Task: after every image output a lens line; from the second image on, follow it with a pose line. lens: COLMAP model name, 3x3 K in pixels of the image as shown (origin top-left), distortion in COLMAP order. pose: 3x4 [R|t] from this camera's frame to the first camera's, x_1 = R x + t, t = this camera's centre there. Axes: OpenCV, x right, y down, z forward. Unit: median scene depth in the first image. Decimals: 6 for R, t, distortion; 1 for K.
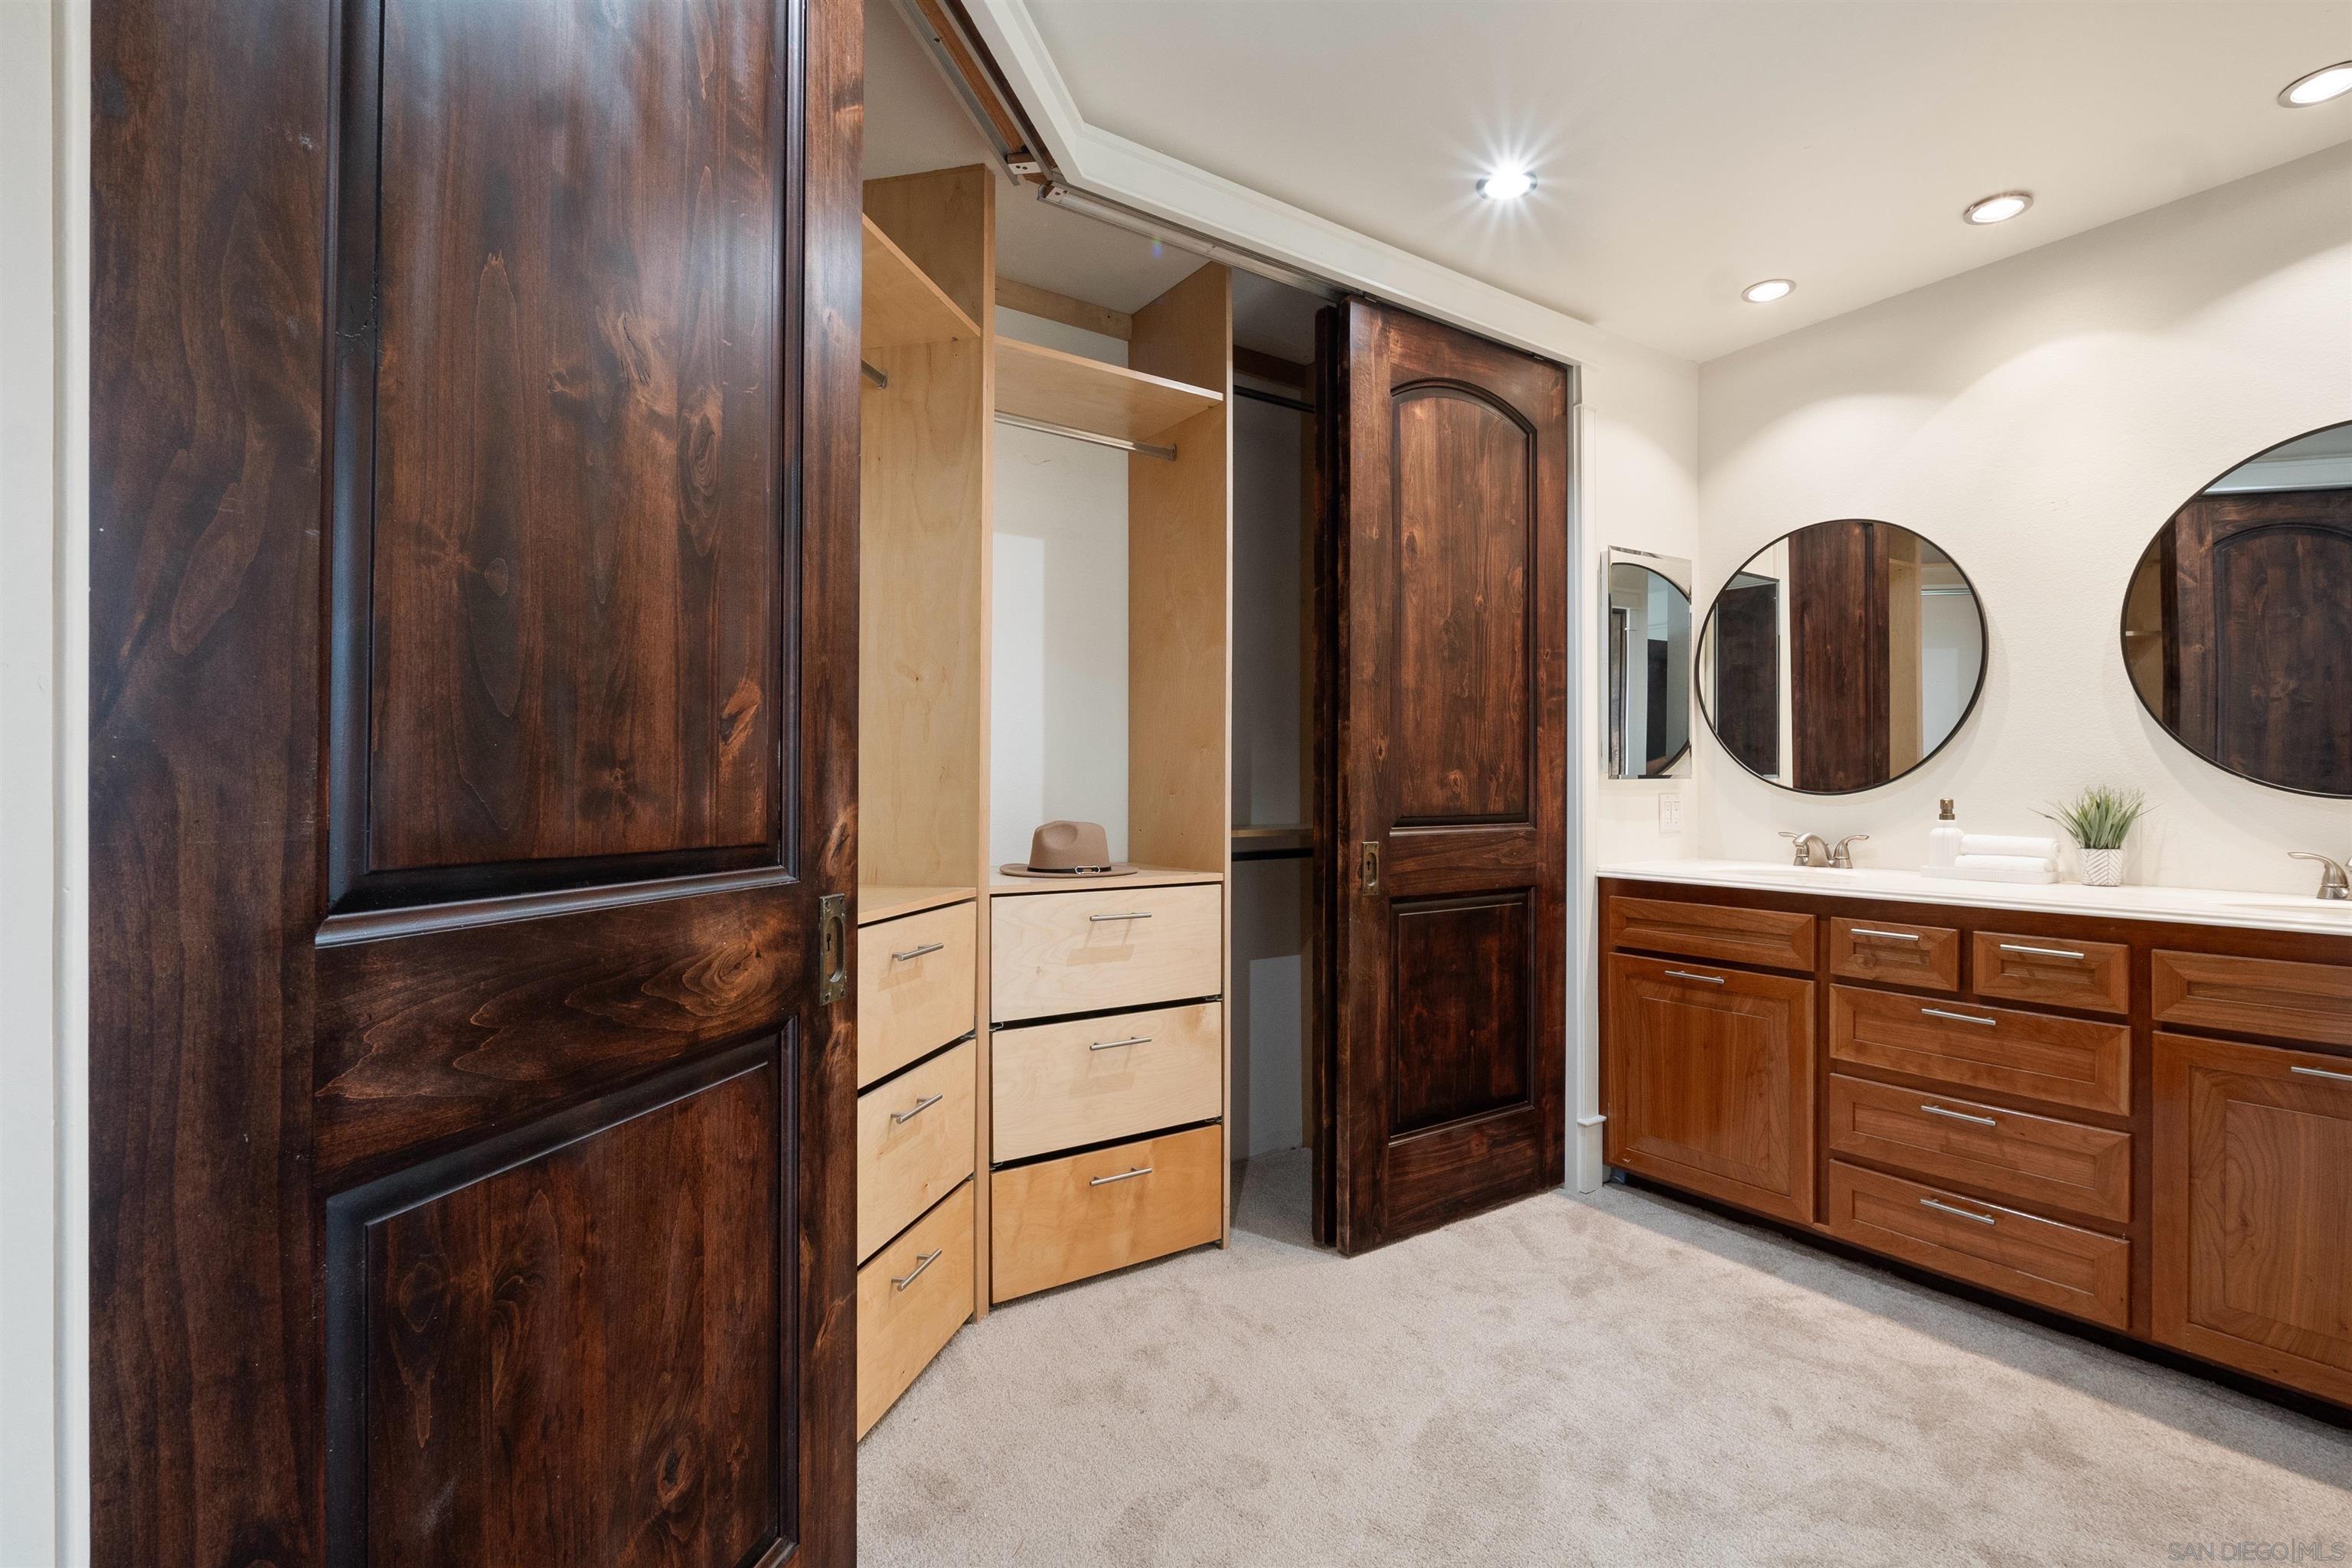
lens RADIAL K [[1069.6, 0, 1186.2], [0, 1069.6, 784.0], [0, 0, 1]] dist [-0.012504, 0.000972]
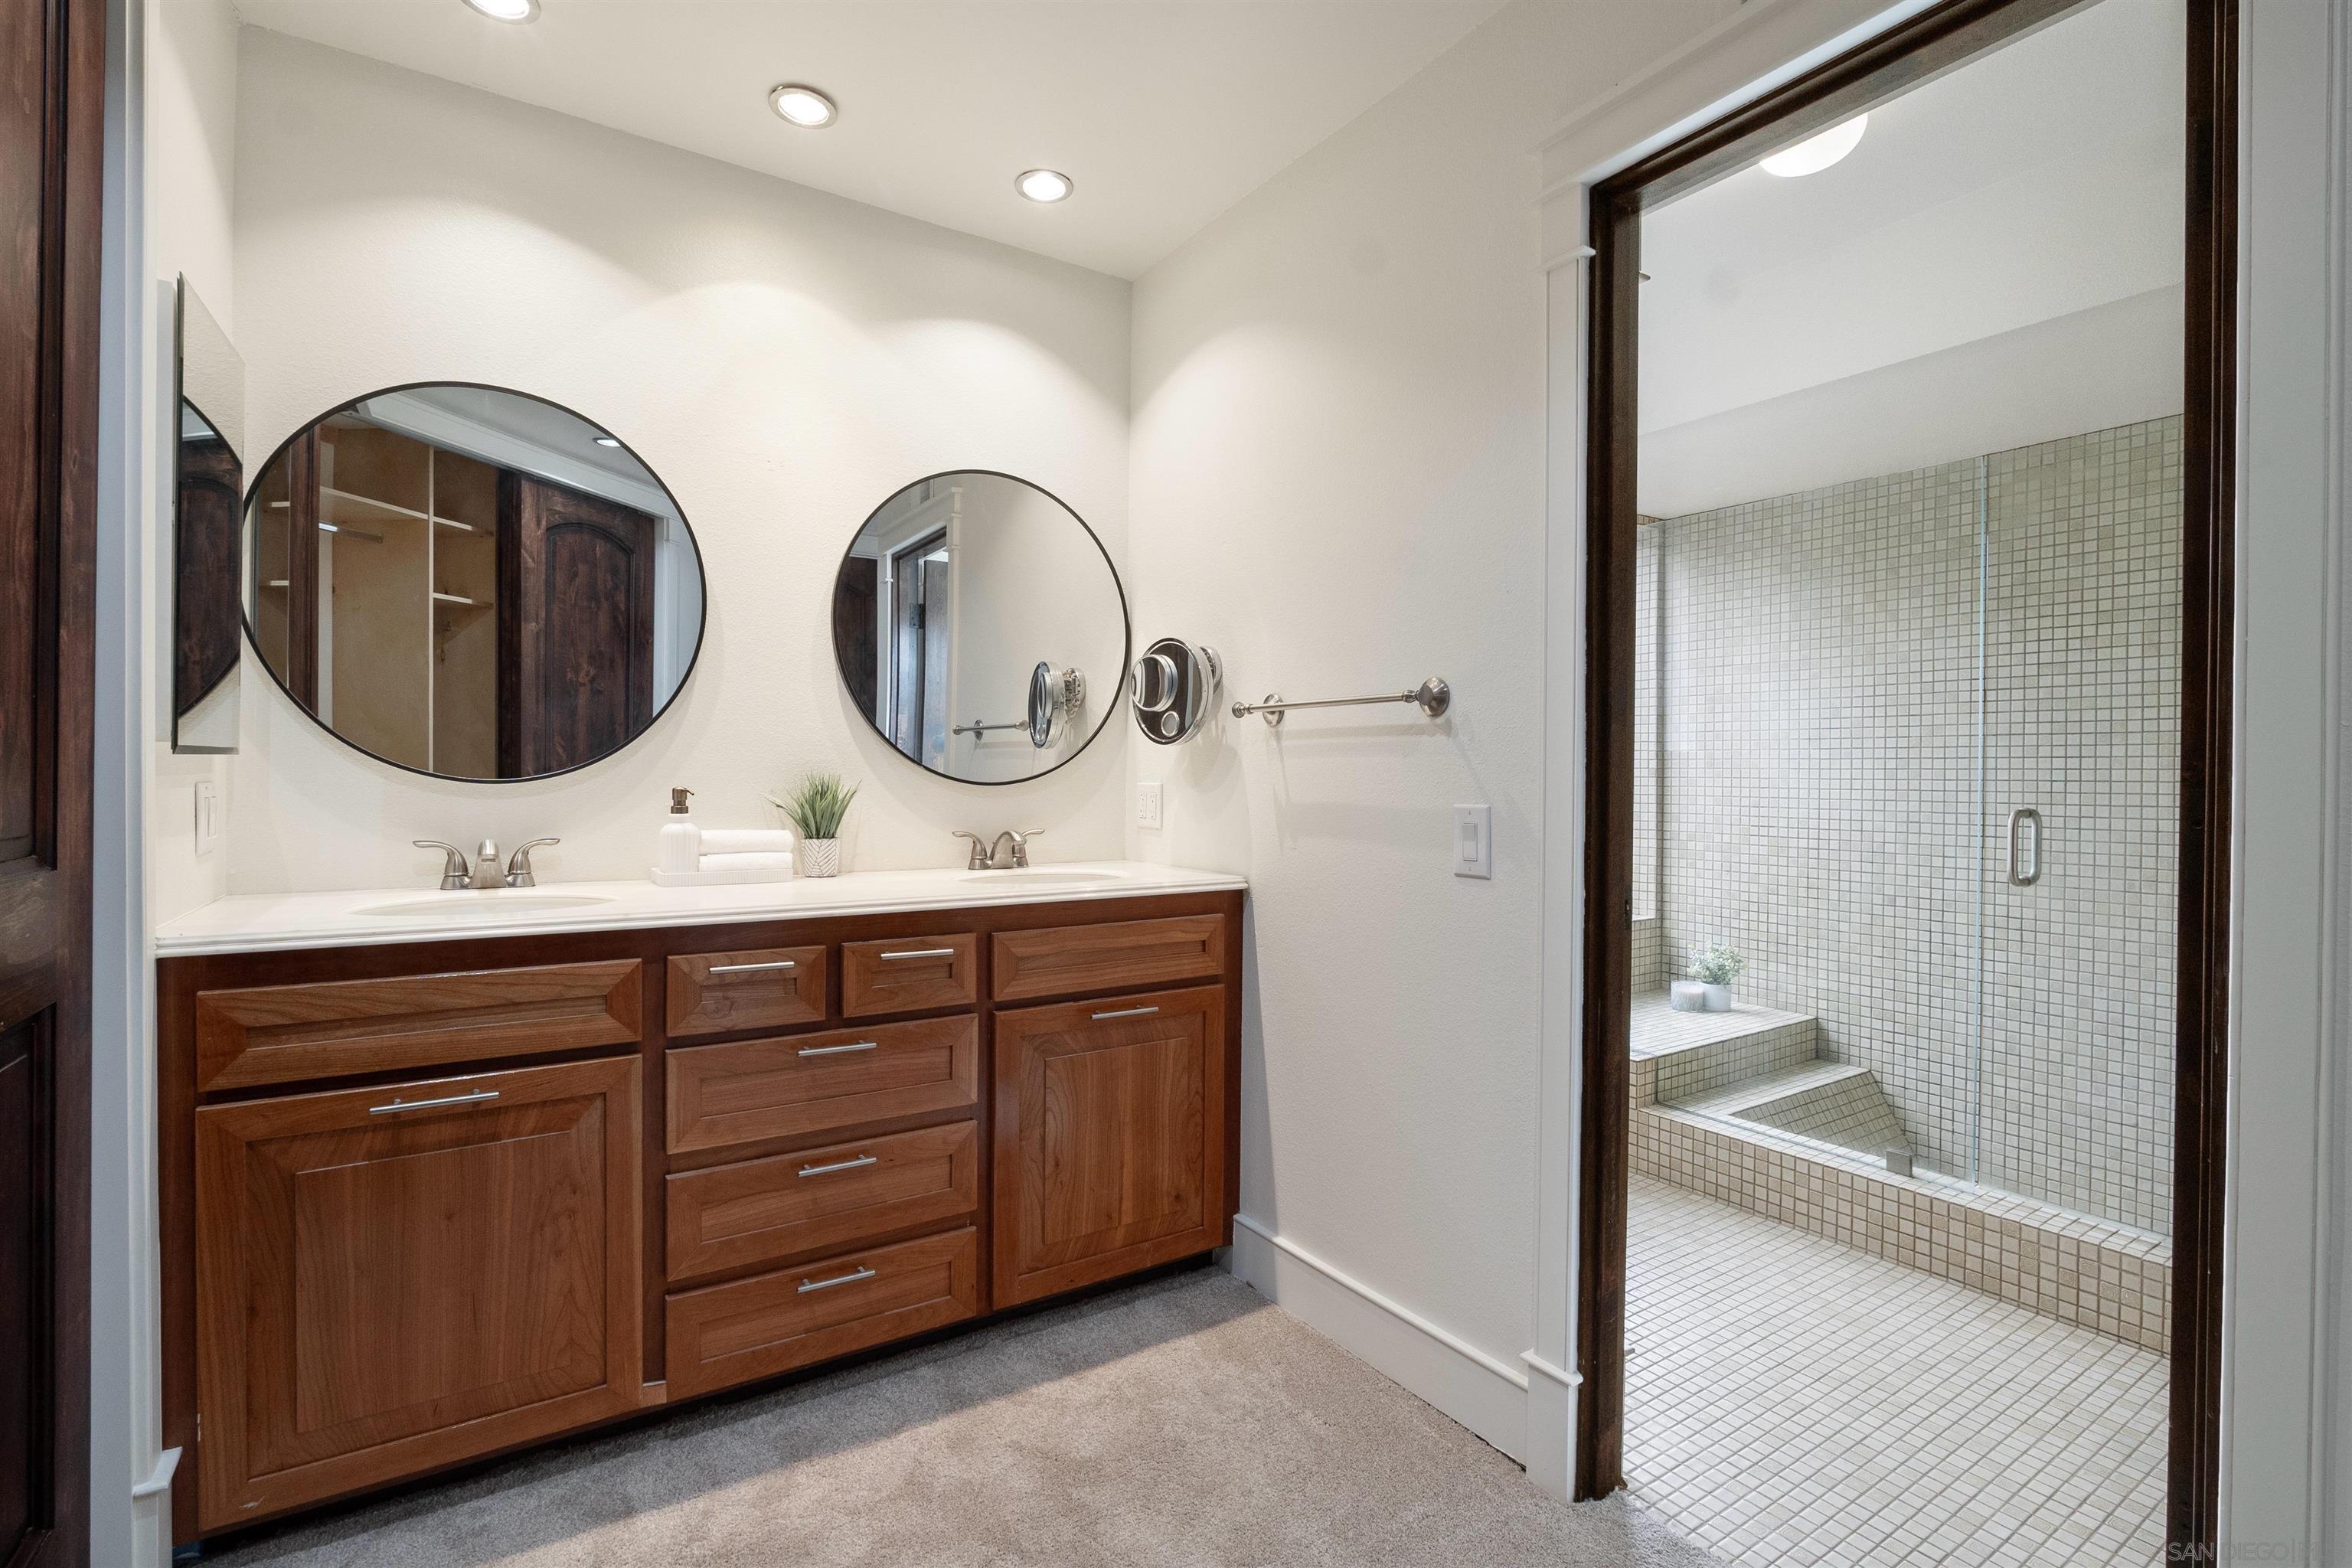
lens RADIAL K [[1082.1, 0, 1176.0], [0, 1082.1, 784.0], [0, 0, 1]] dist [0.008548, -0.000196]
pose [[0.014913, -0.011632, 0.999821, -0.115830], [-0.015787, 0.999805, 0.011868, -0.004665], [-0.999764, -0.015962, 0.014726, 0.674145]]
